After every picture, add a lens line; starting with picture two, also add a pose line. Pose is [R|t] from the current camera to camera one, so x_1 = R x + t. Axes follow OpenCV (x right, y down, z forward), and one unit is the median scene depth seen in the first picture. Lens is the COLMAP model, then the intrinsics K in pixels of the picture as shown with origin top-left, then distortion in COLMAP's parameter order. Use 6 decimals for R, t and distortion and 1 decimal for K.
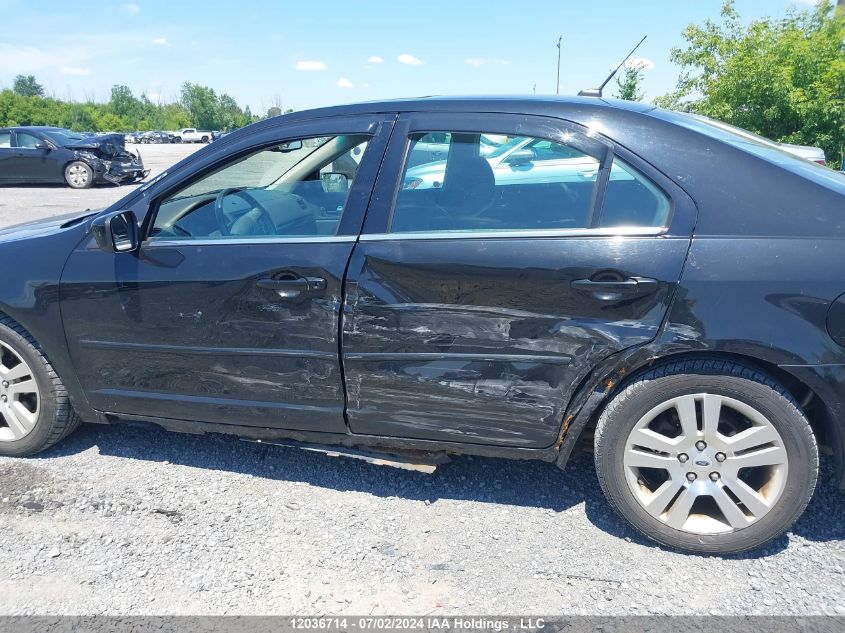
lens RADIAL K [[665.3, 0, 424.1], [0, 665.3, 323.8], [0, 0, 1]] dist [0.041072, -0.045515]
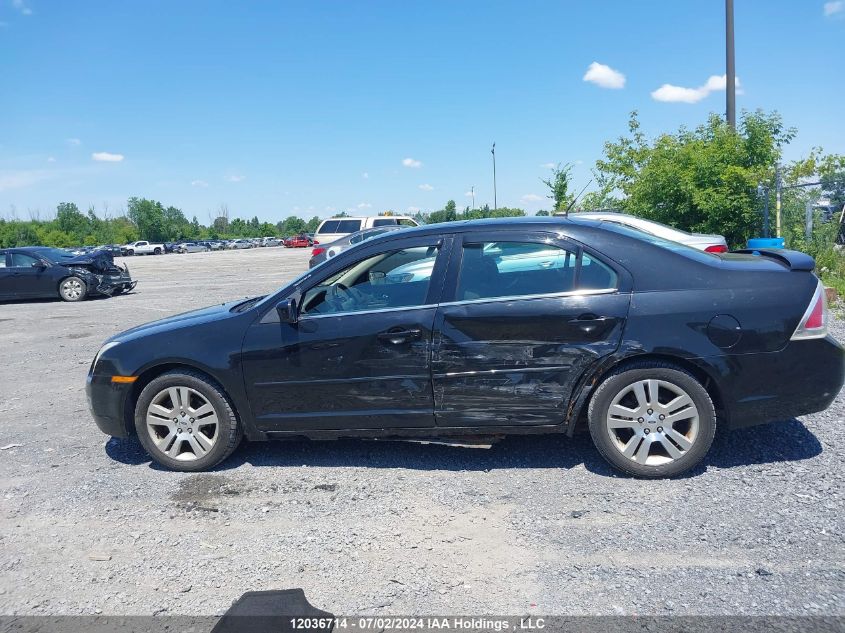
lens RADIAL K [[665.3, 0, 421.6], [0, 665.3, 312.0], [0, 0, 1]] dist [0.041072, -0.045515]
pose [[0.995822, -0.055161, 0.072770, -0.246866], [0.066054, 0.985394, -0.156959, 0.139626], [-0.063050, 0.161110, 0.984920, -0.610076]]
